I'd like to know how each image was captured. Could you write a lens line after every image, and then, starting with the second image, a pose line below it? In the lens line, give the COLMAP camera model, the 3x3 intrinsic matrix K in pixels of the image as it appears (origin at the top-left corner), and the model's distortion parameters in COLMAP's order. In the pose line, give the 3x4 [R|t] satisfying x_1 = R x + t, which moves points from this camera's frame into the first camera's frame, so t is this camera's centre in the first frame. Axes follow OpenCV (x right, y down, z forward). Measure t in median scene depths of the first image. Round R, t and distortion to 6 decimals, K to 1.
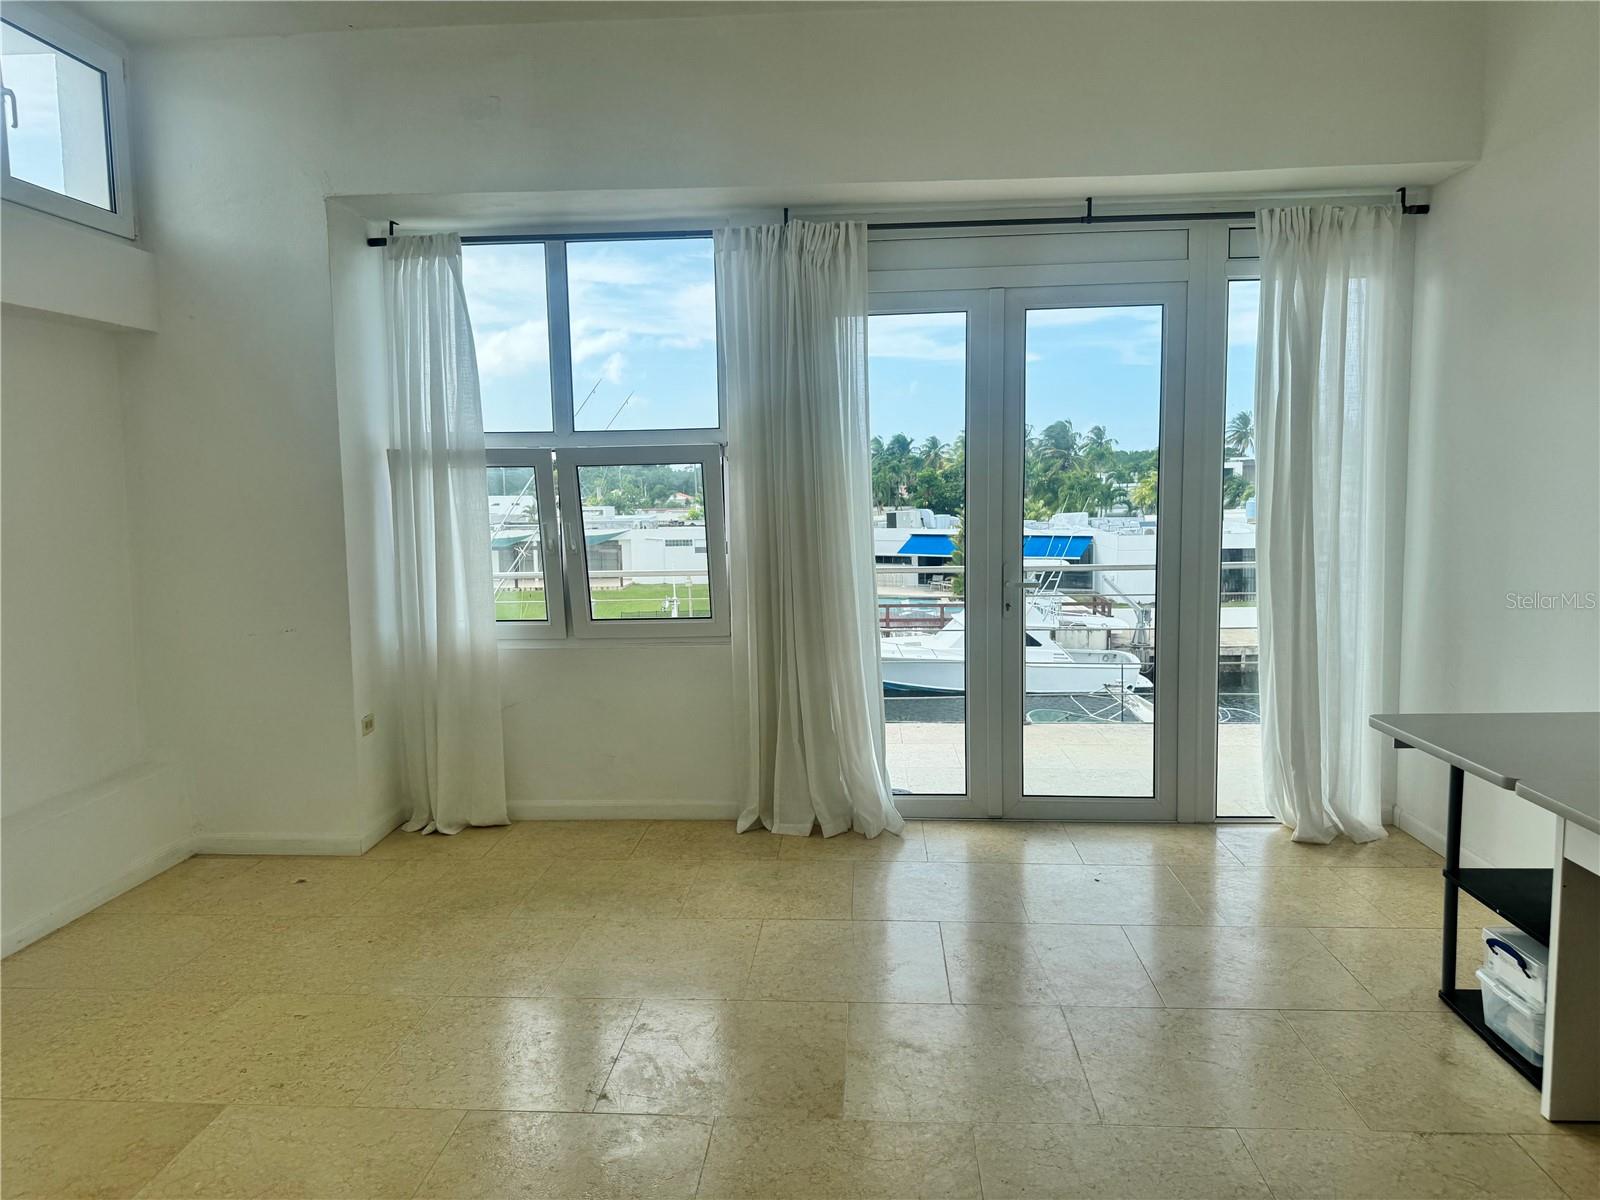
lens RADIAL K [[1100.4, 0, 808.5], [0, 1100.4, 575.5], [0, 0, 1]] dist [0.079091, -0.077928]
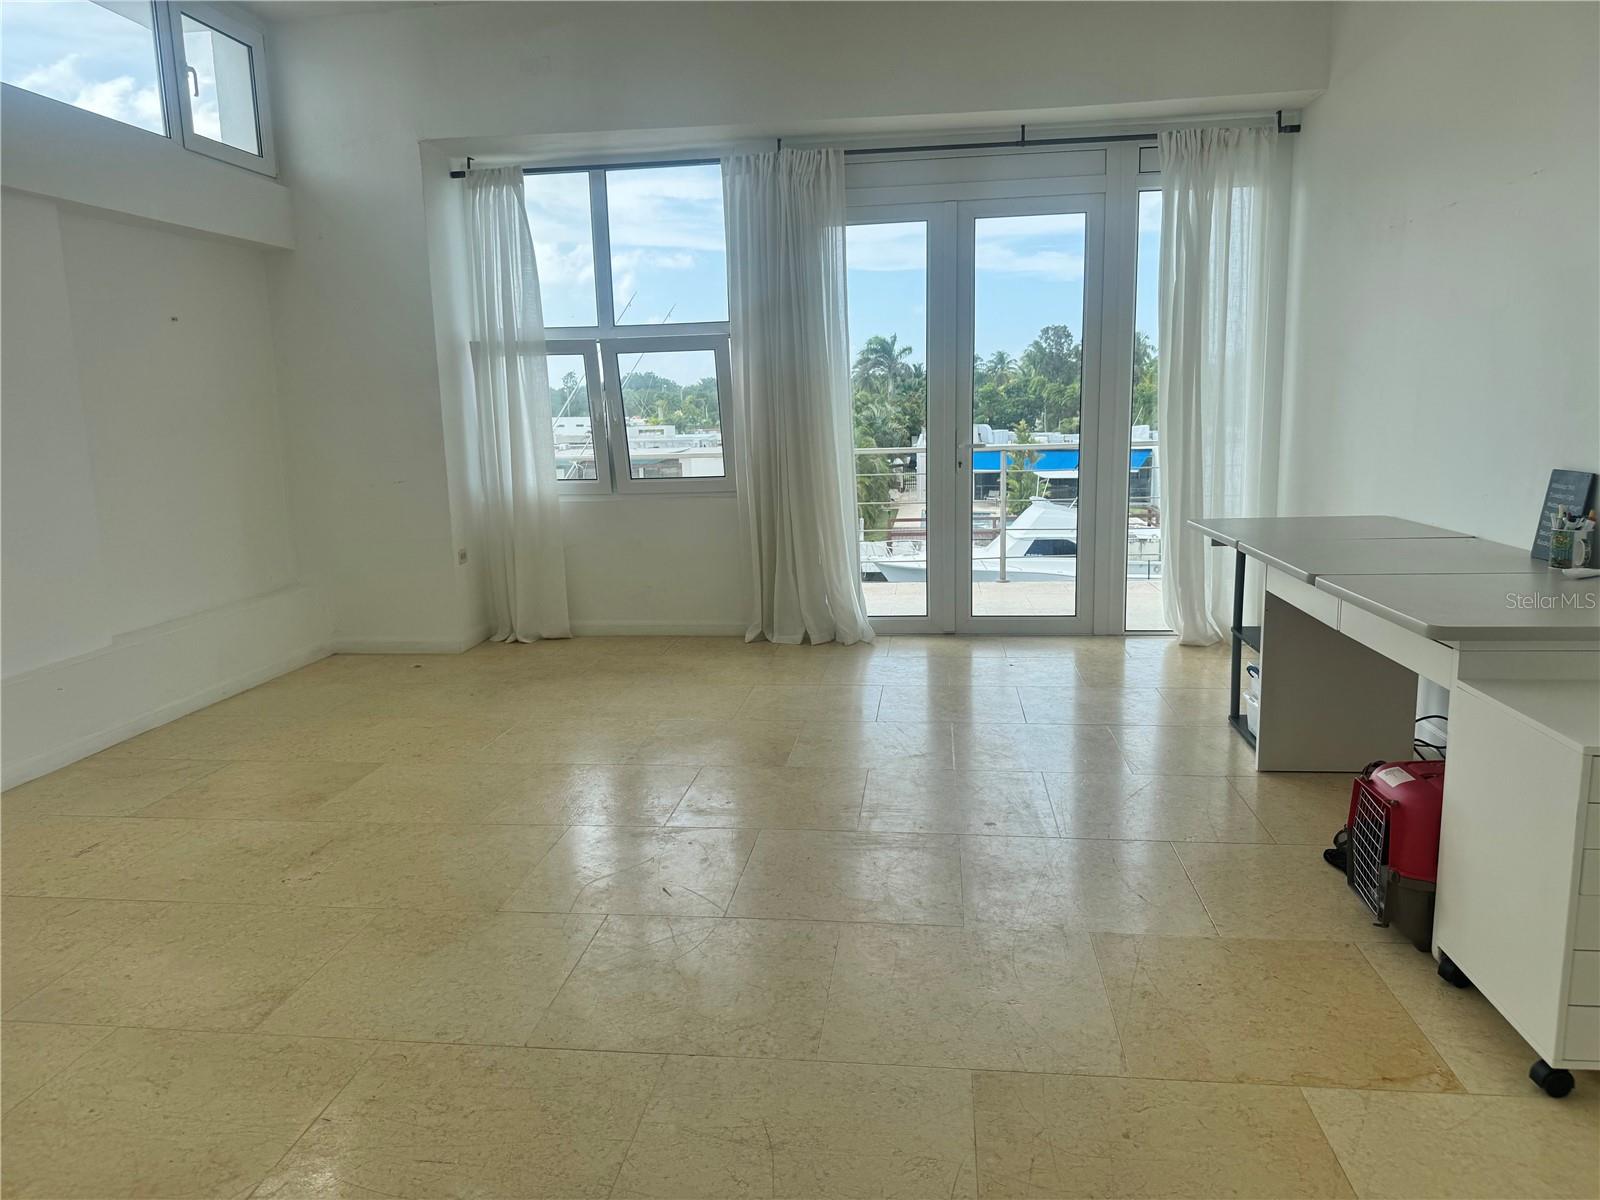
lens RADIAL K [[1121.2, 0, 798.2], [0, 1121.2, 590.5], [0, 0, 1]] dist [0.064536, -0.080670]
pose [[0.997622, 0.001875, -0.068898, 0.086732], [0.003643, 0.996799, 0.079864, 0.069400], [0.068827, -0.079925, 0.994422, -0.286781]]
